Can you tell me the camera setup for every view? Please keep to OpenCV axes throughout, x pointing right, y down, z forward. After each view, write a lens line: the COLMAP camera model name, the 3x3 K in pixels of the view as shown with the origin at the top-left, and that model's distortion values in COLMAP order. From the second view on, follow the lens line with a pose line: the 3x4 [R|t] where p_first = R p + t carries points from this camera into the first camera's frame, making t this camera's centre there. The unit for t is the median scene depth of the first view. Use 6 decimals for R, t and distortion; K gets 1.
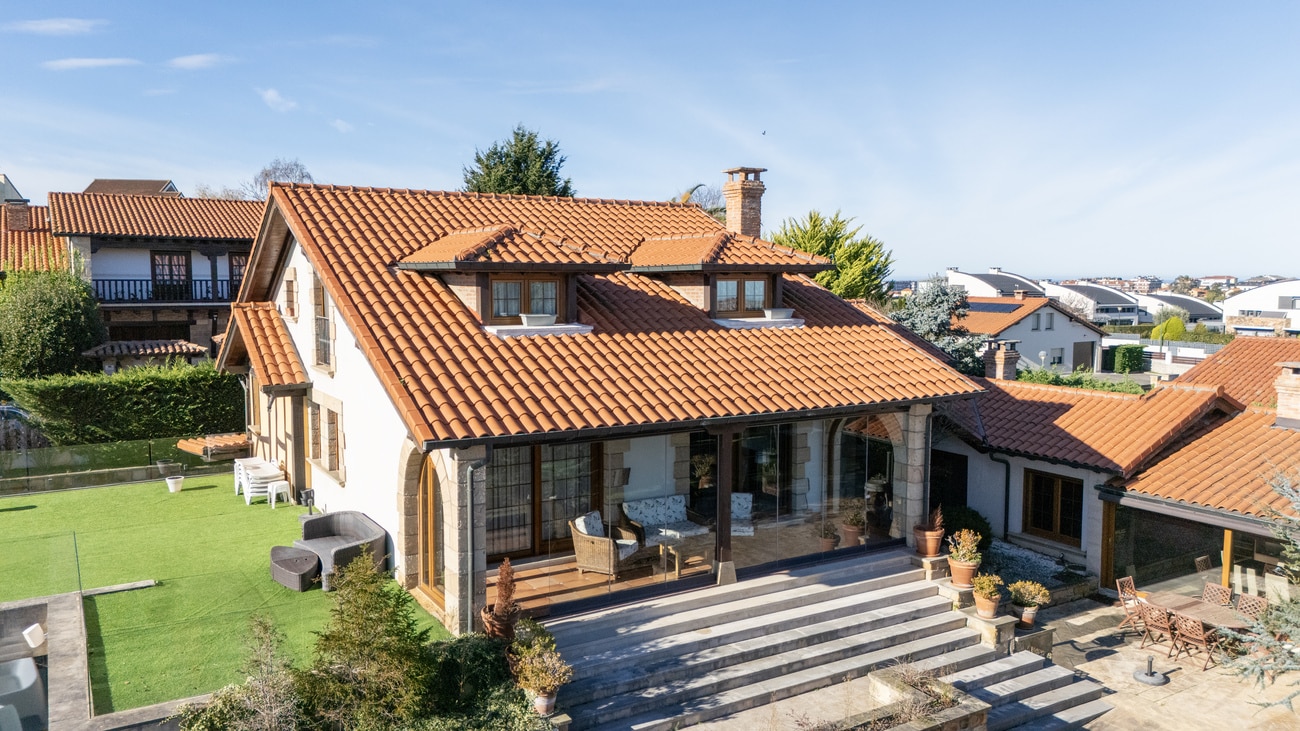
lens RADIAL K [[951.6, 0, 654.4], [0, 951.6, 356.9], [0, 0, 1]] dist [0.053324, -0.028726]
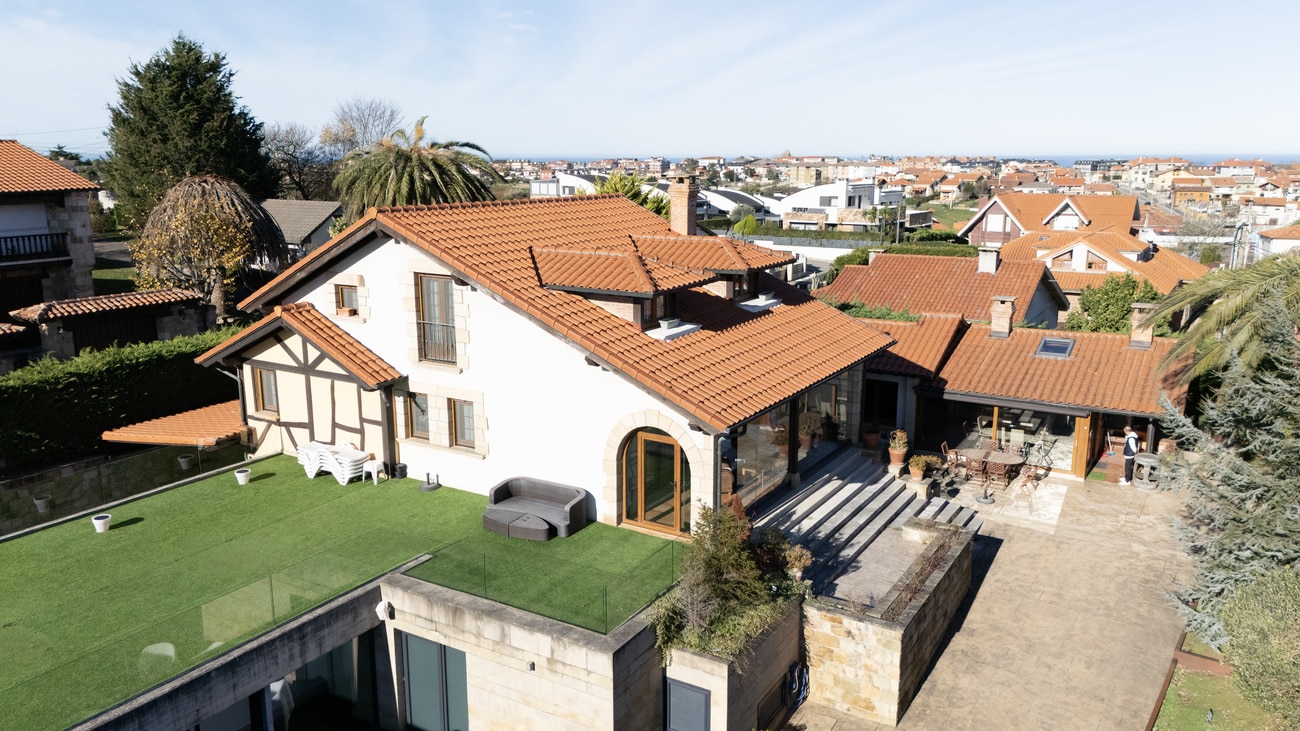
lens RADIAL K [[951.6, 0, 649.9], [0, 951.6, 359.5], [0, 0, 1]] dist [0.053324, -0.028726]
pose [[0.892155, -0.098599, 0.440838, -0.731428], [0.042473, 0.989874, 0.135442, -0.167466], [-0.449729, -0.102112, 0.887309, -0.207043]]
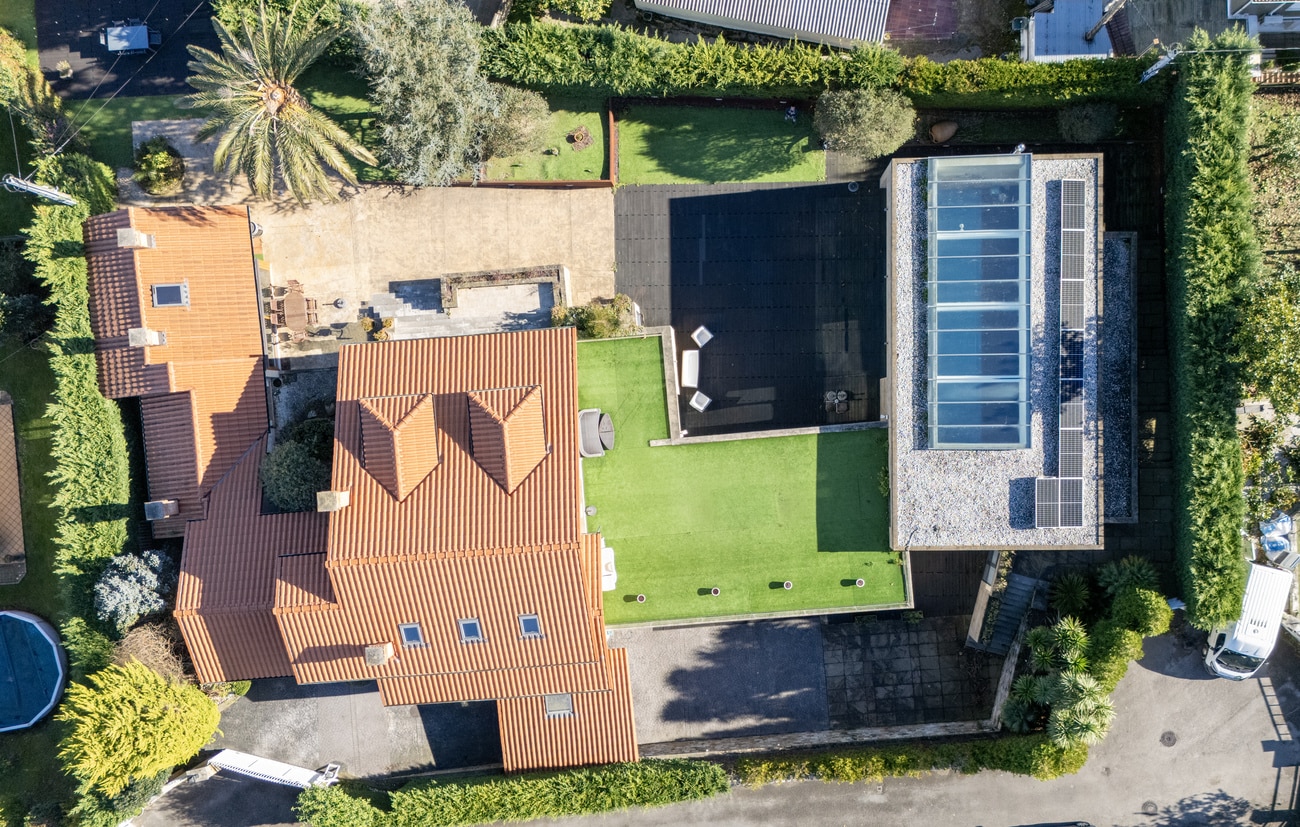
lens RADIAL K [[1129.0, 0, 714.8], [0, 1129.0, 447.3], [0, 0, 1]] dist [0.053874, -0.025098]
pose [[-0.892435, -0.451175, -0.001067, -0.648458], [0.069117, -0.139051, 0.987870, -2.926511], [-0.445850, 0.881536, 0.155278, 0.368826]]
